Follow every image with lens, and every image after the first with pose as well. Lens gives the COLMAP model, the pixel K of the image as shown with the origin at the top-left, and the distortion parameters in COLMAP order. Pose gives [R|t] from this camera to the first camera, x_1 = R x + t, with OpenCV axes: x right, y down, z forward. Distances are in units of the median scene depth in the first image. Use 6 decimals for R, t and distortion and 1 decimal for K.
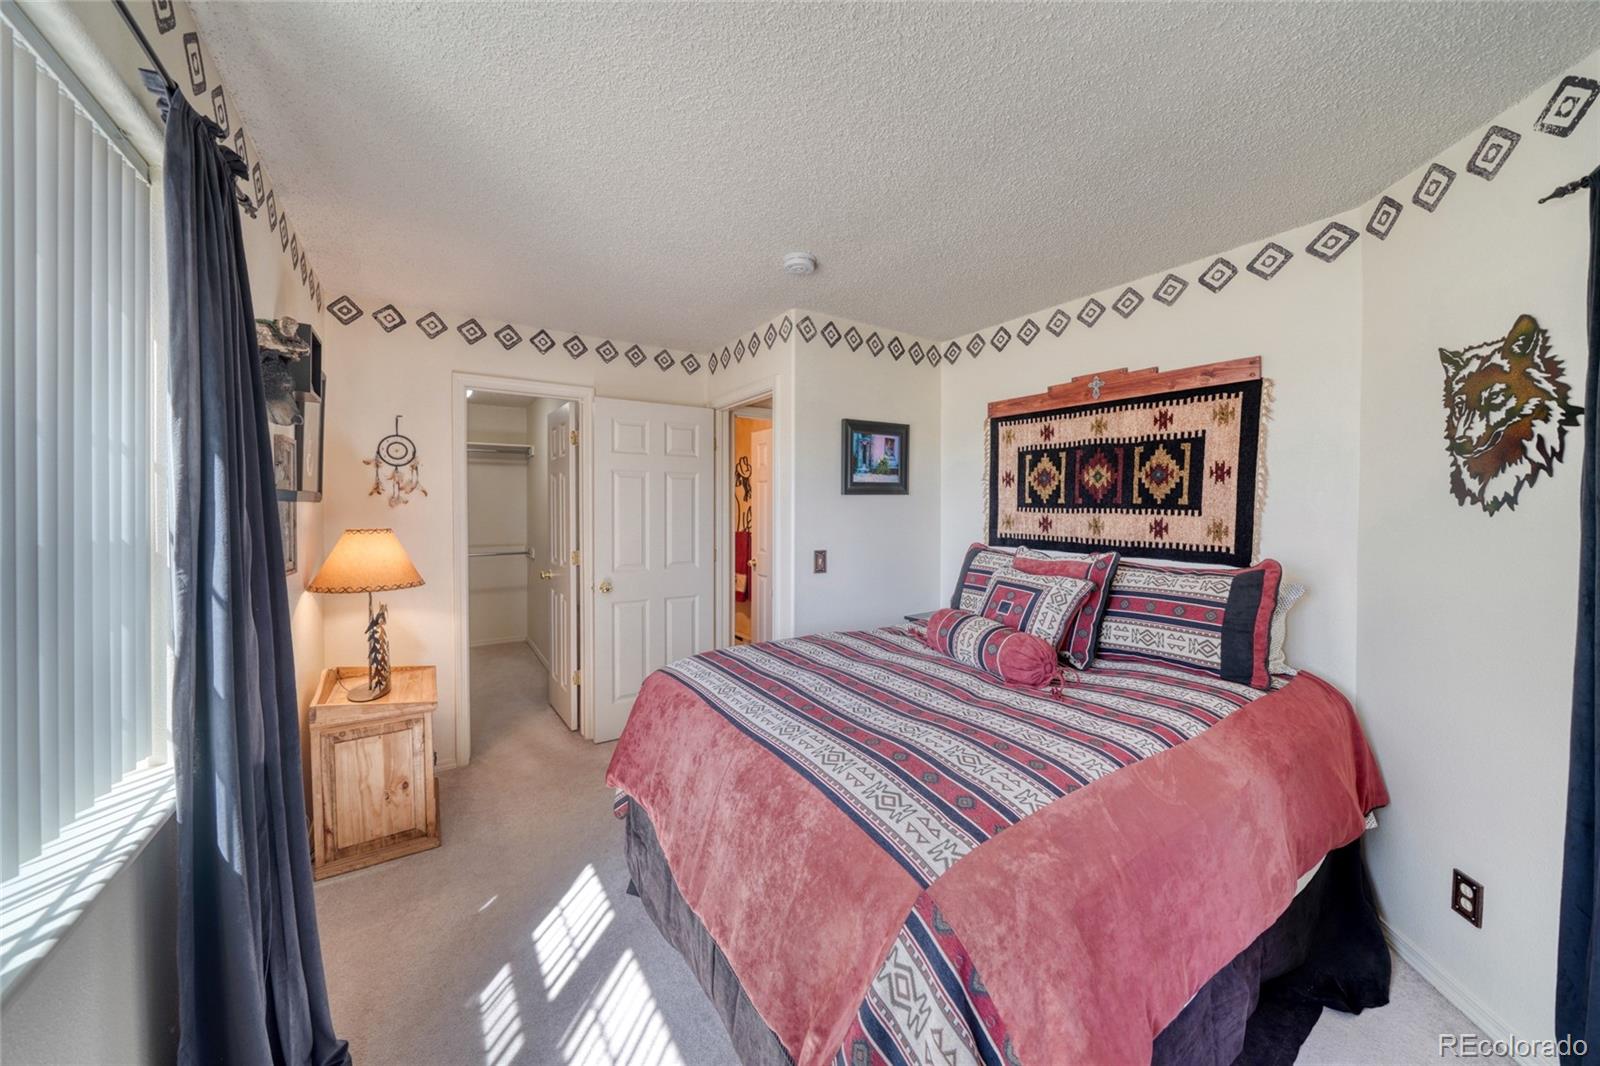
lens RADIAL K [[568.3, 0, 780.1], [0, 568.3, 506.9], [0, 0, 1]] dist [-0.006756, 0.000082]
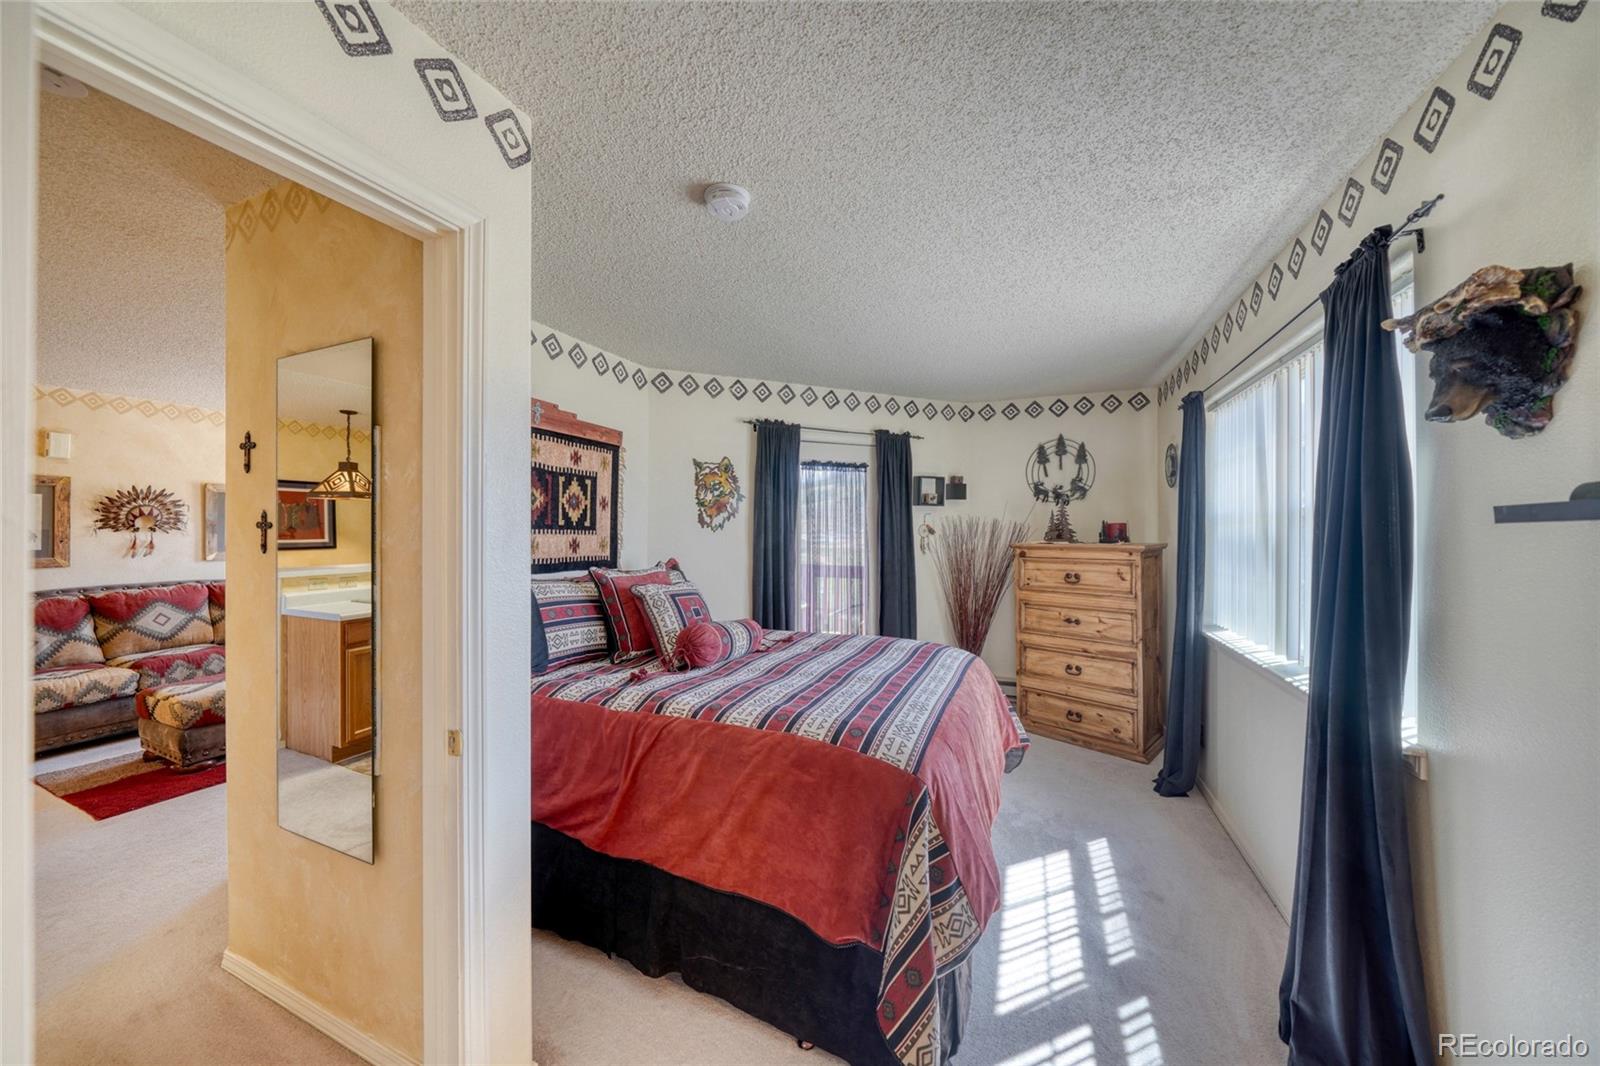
lens RADIAL K [[549.8, 0, 795.7], [0, 549.8, 525.6], [0, 0, 1]] dist [-0.005774, -0.000060]
pose [[-0.581932, -0.002738, 0.813233, -0.835613], [-0.008676, 0.999958, -0.002841, -0.008898], [-0.813191, -0.008708, -0.581931, 1.877760]]
